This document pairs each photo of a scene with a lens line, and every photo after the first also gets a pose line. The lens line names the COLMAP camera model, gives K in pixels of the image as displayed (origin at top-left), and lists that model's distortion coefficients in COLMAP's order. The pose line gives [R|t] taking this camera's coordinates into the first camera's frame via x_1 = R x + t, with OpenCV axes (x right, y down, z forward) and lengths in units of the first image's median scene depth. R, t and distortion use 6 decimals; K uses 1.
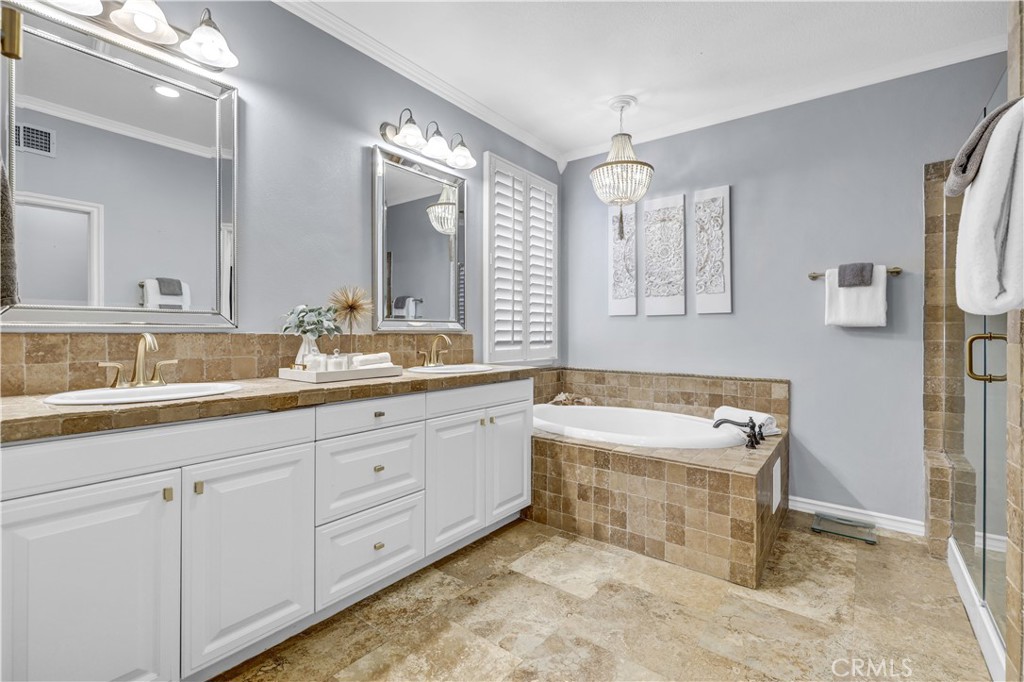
lens RADIAL K [[462.8, 0, 516.4], [0, 462.8, 330.8], [0, 0, 1]] dist [-0.002441, 0.000287]
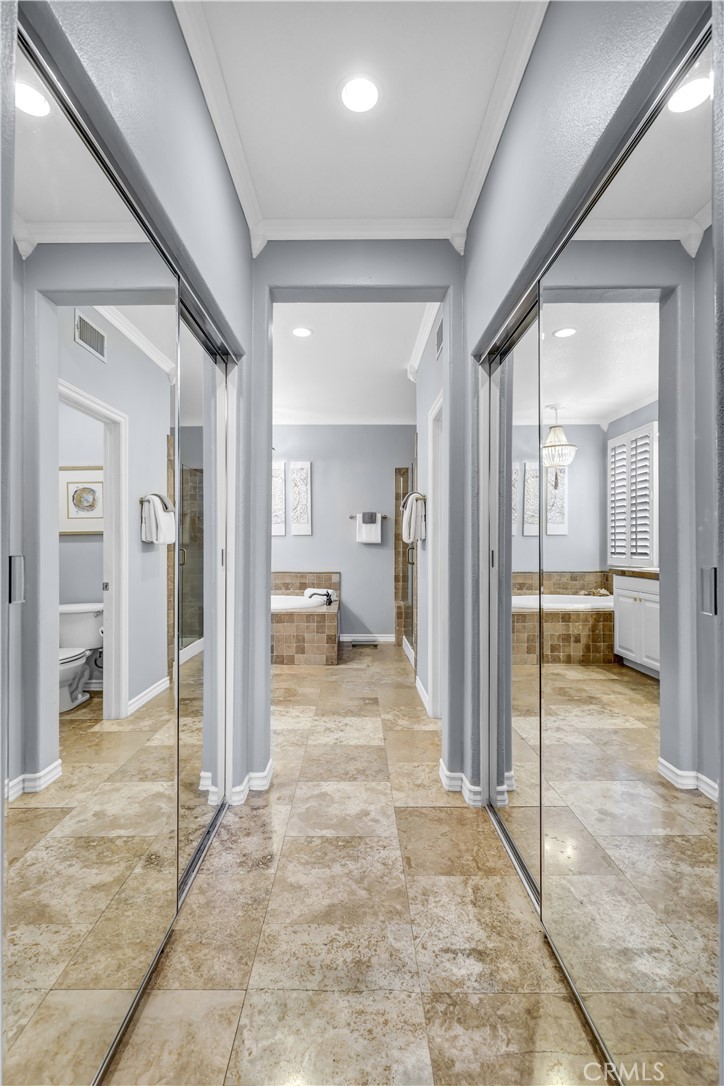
lens RADIAL K [[490.9, 0, 358.7], [0, 490.9, 543.9], [0, 0, 1]] dist [-0.002441, 0.000287]
pose [[0.793690, -0.002721, 0.608316, -0.627127], [0.000566, 0.999993, 0.003734, -0.015200], [-0.608322, -0.002619, 0.793686, -0.697238]]
